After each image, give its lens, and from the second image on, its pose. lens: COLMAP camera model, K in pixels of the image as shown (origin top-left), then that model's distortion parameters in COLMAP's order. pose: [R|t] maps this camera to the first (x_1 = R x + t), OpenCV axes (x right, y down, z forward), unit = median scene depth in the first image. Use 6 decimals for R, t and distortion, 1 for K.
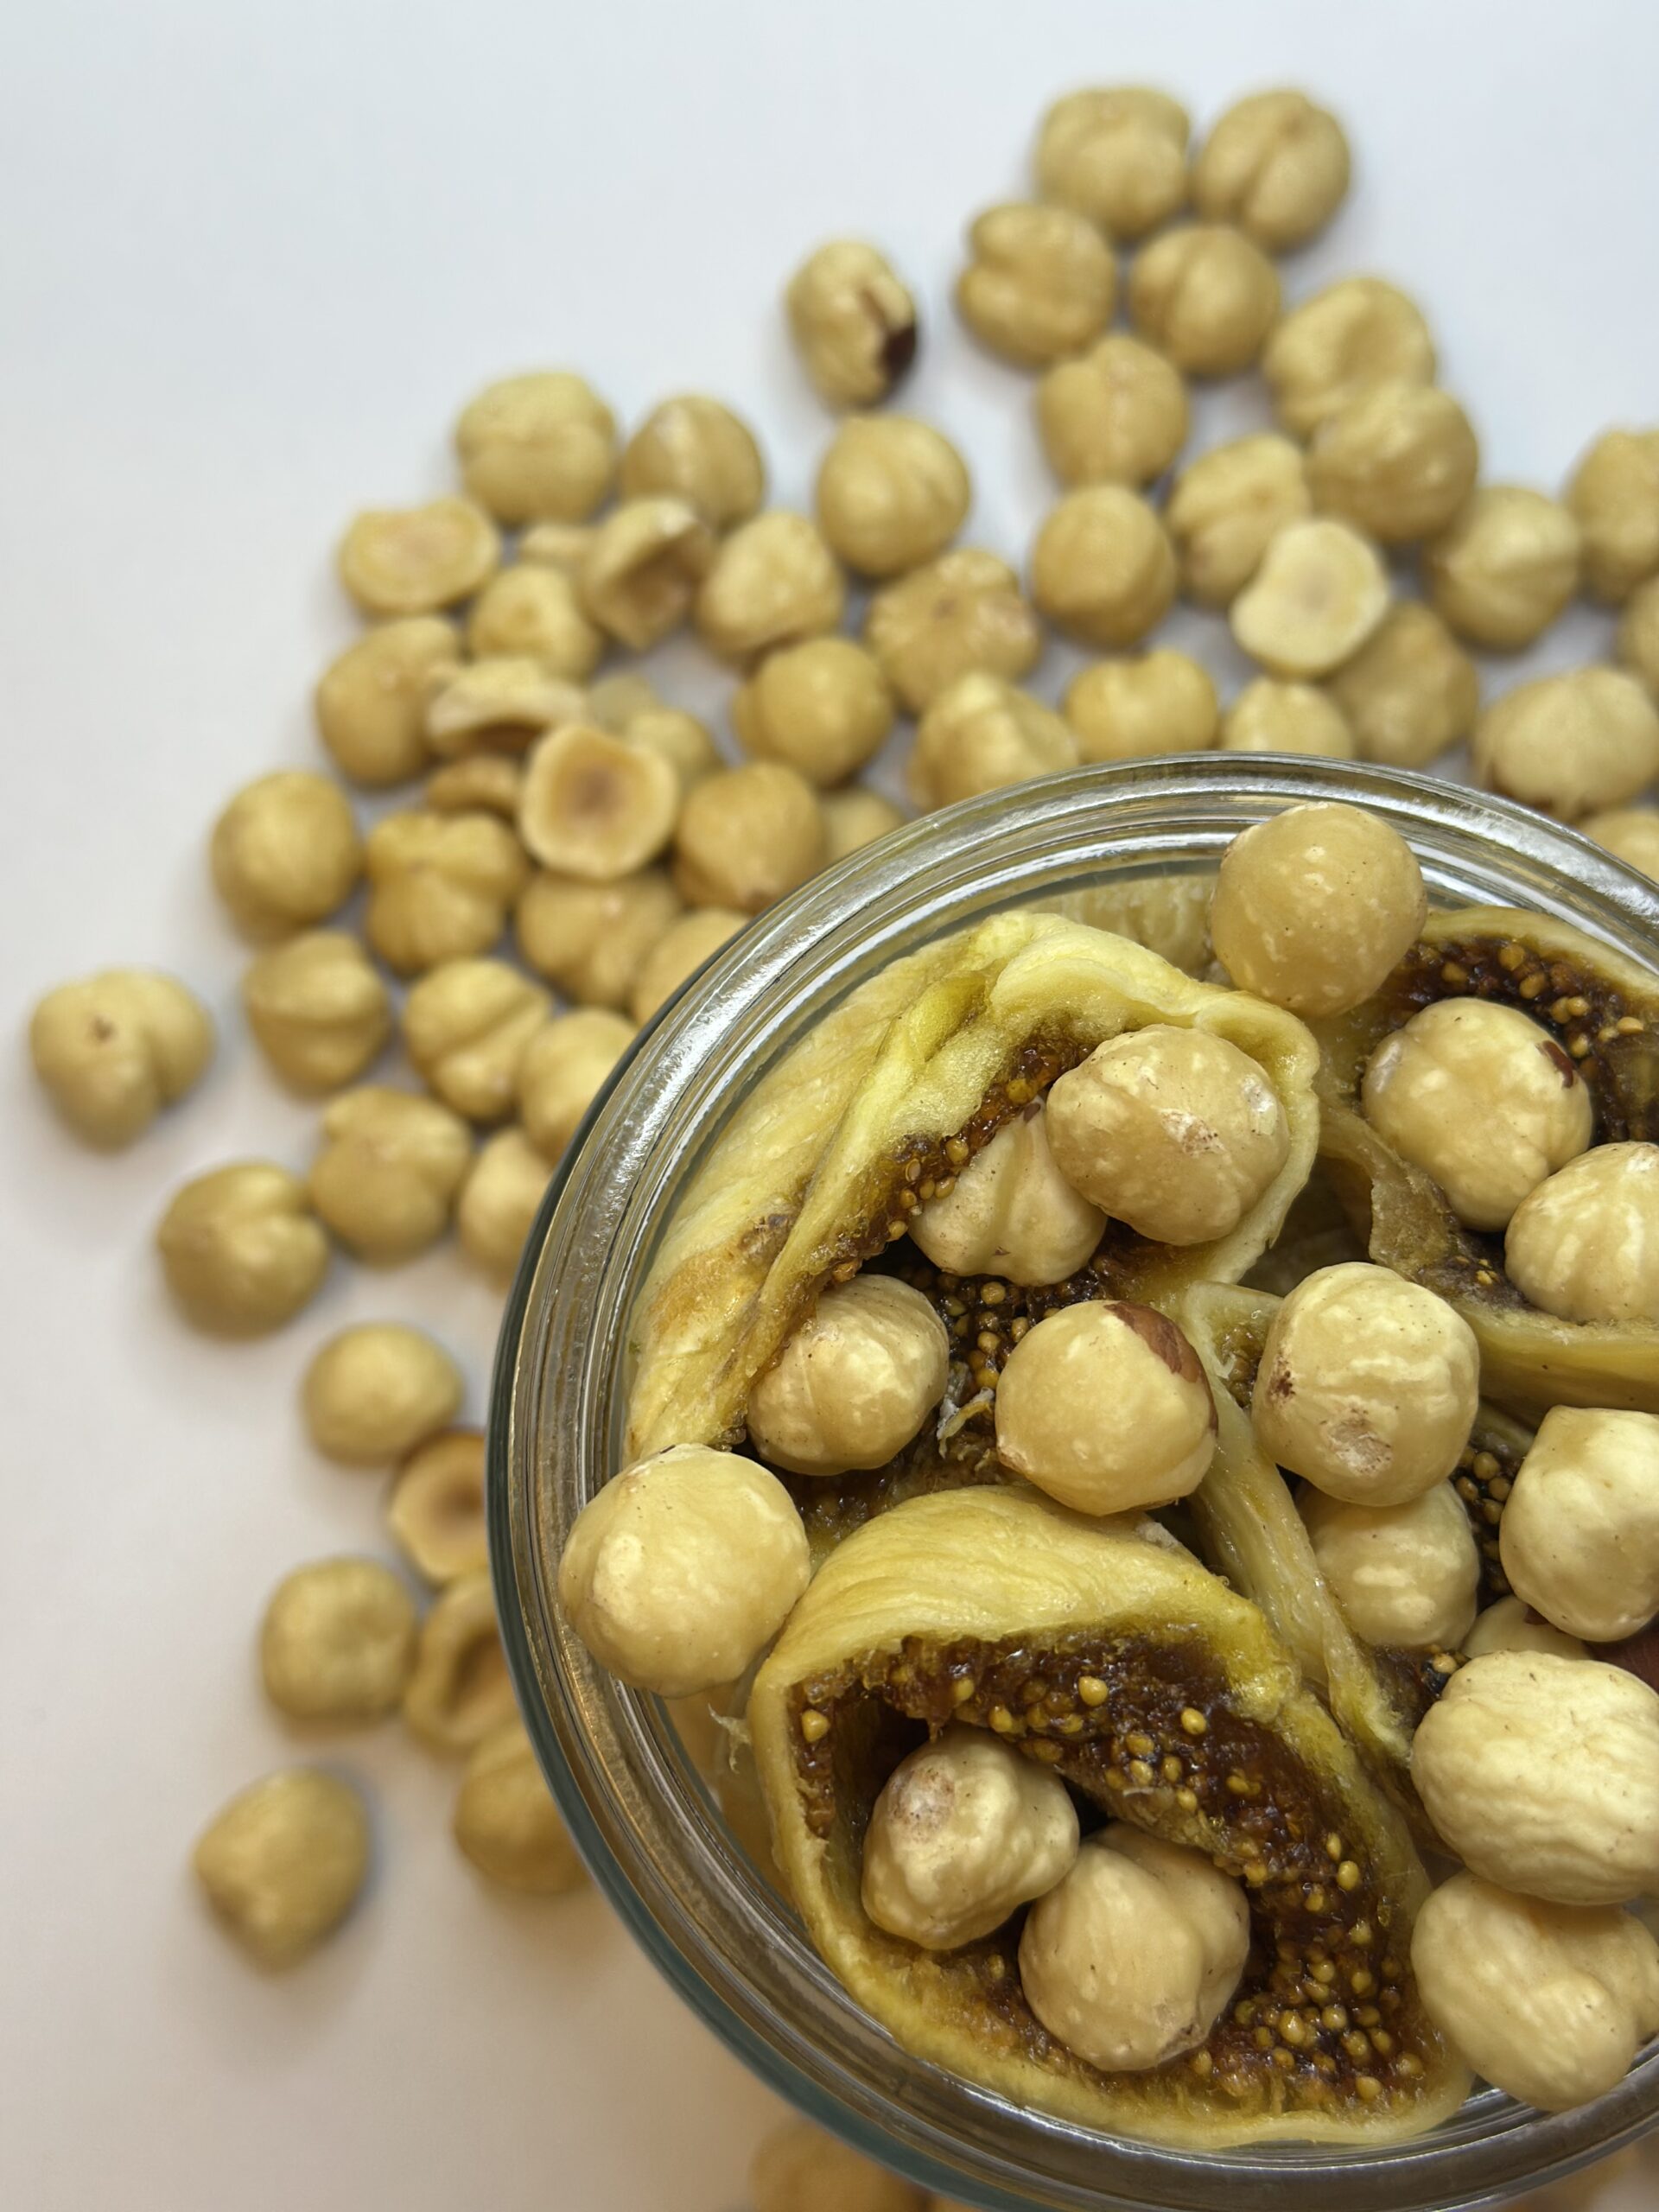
lens RADIAL K [[3139.9, 0, 829.5], [0, 3139.9, 1106.0], [0, 0, 1]] dist [0.191182, -0.614201]
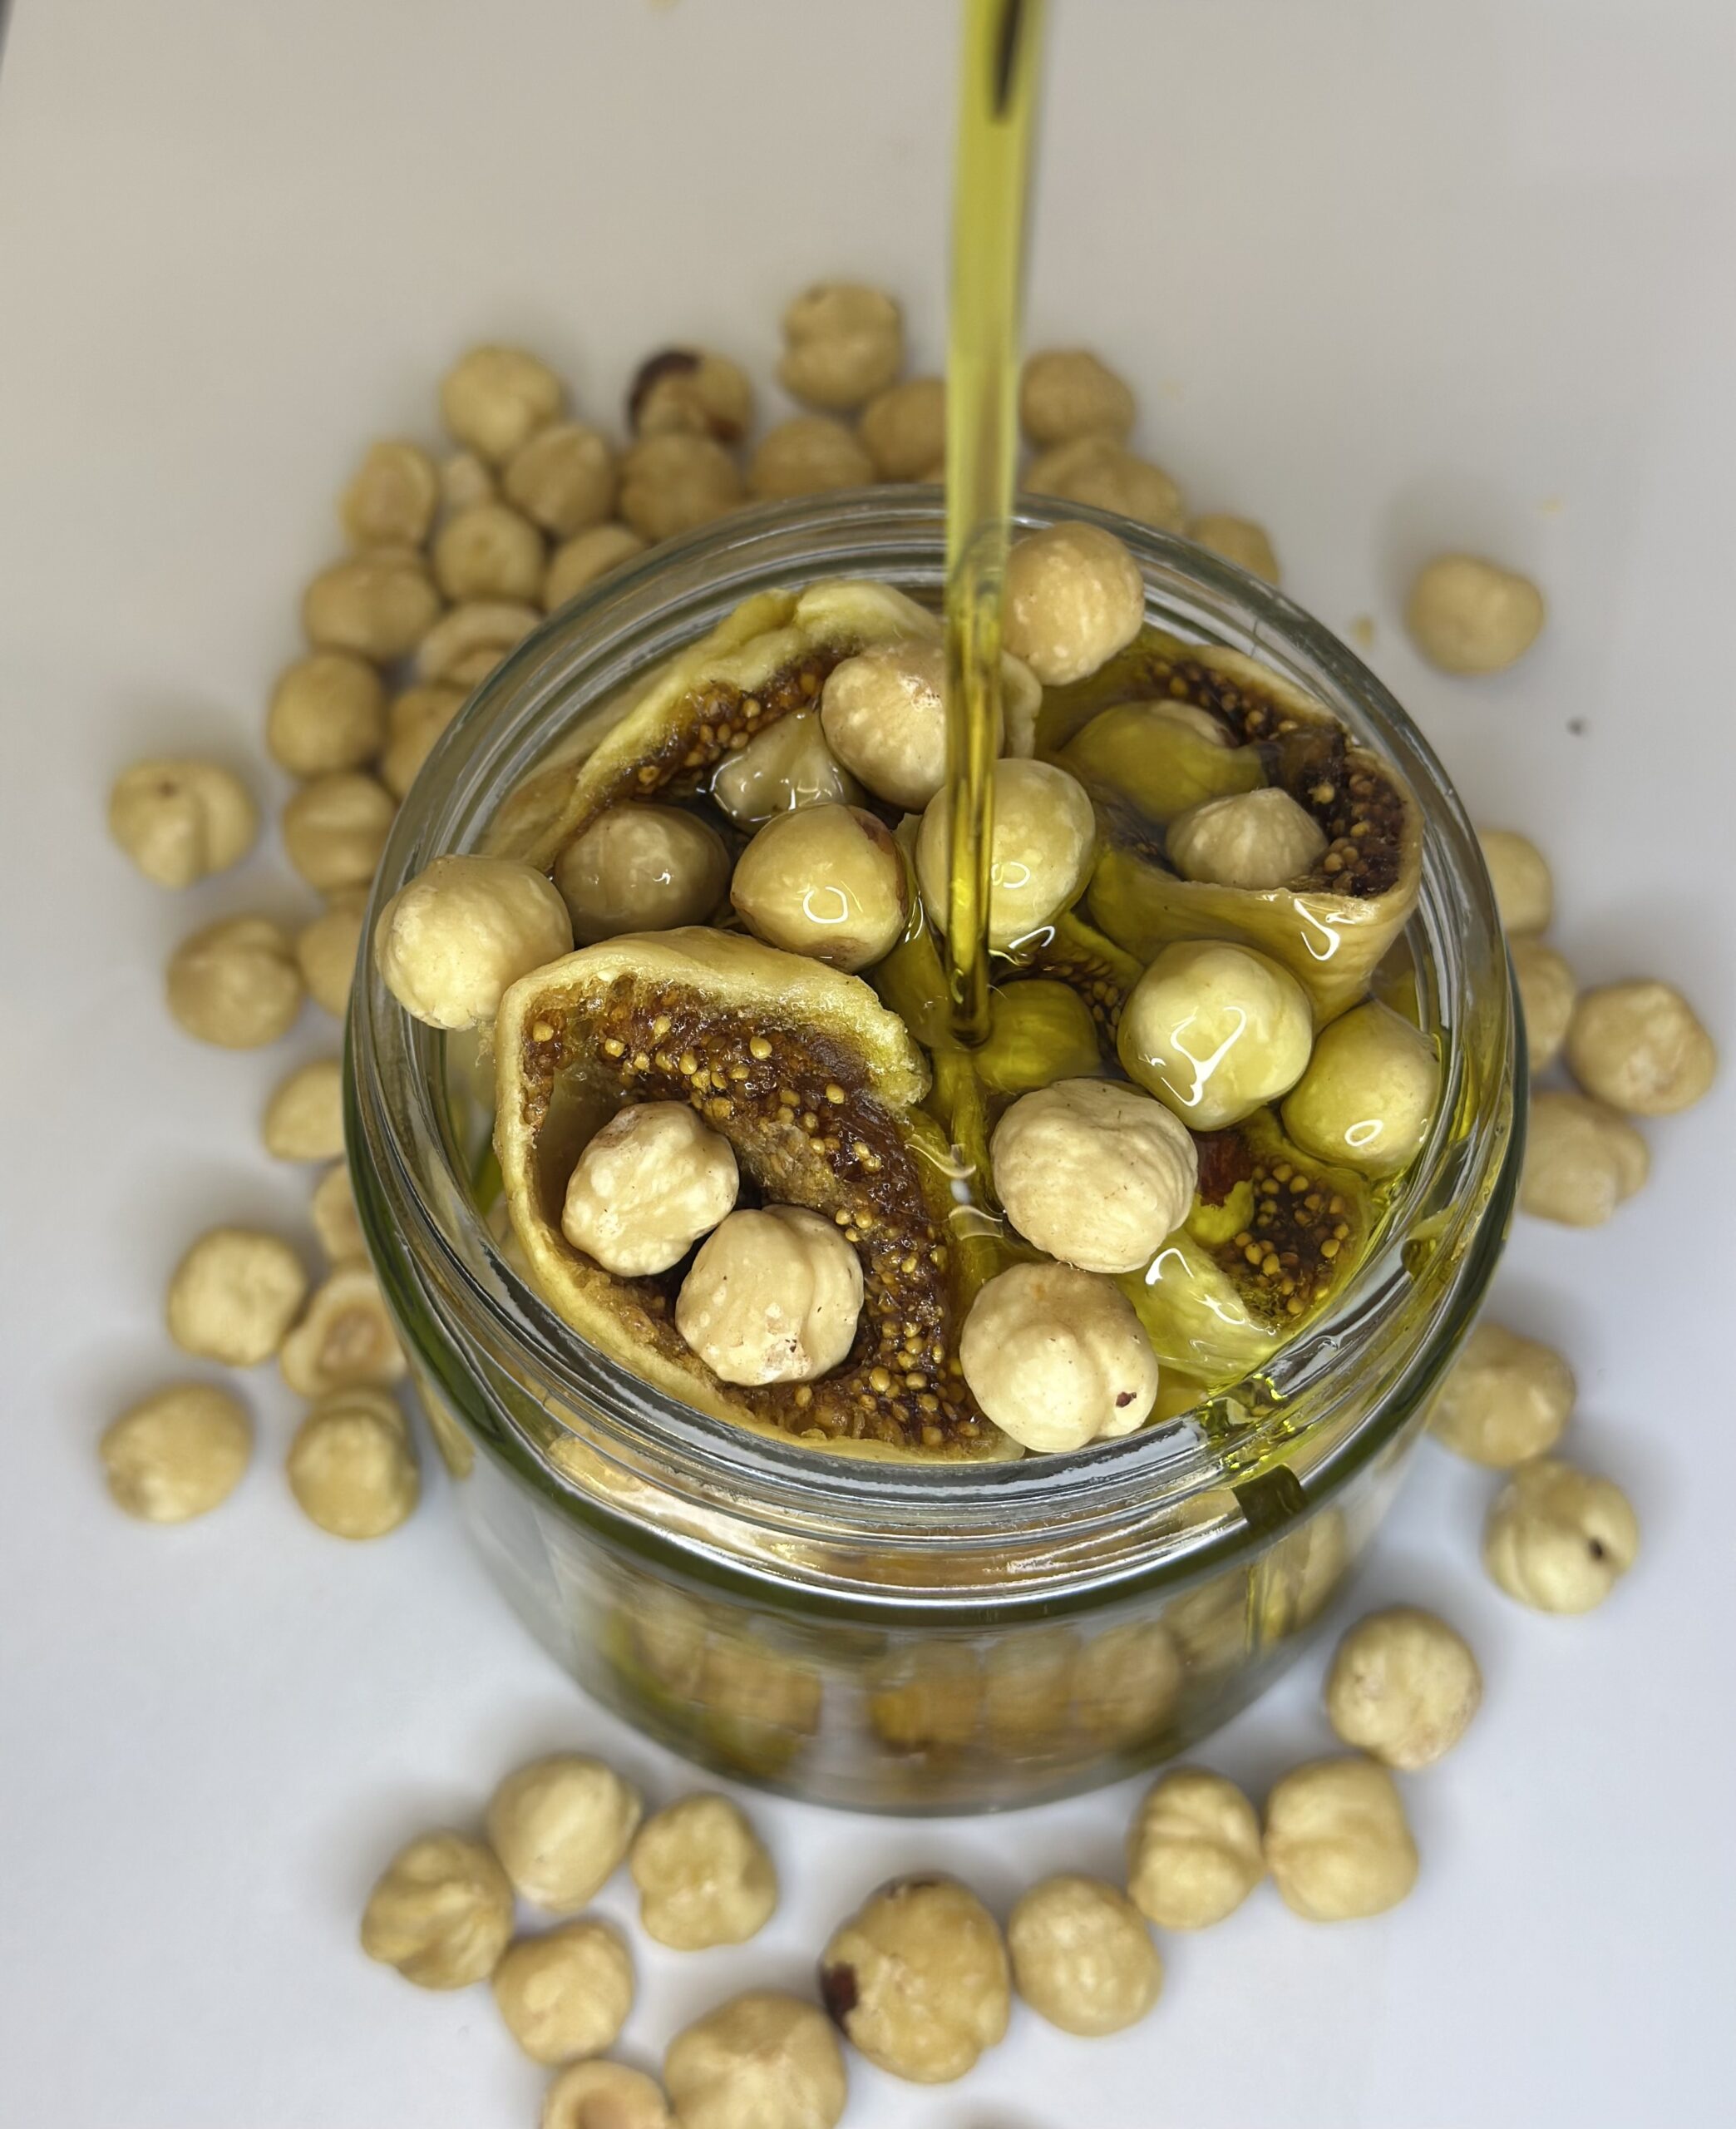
lens RADIAL K [[3248.1, 0, 869.0], [0, 3248.1, 996.2], [0, 0, 1]] dist [0.276036, -0.808207]
pose [[0.984290, 0.155525, -0.083572, 0.224150], [-0.172312, 0.949363, -0.262714, 0.482406], [0.038481, 0.272987, 0.961248, -0.267681]]
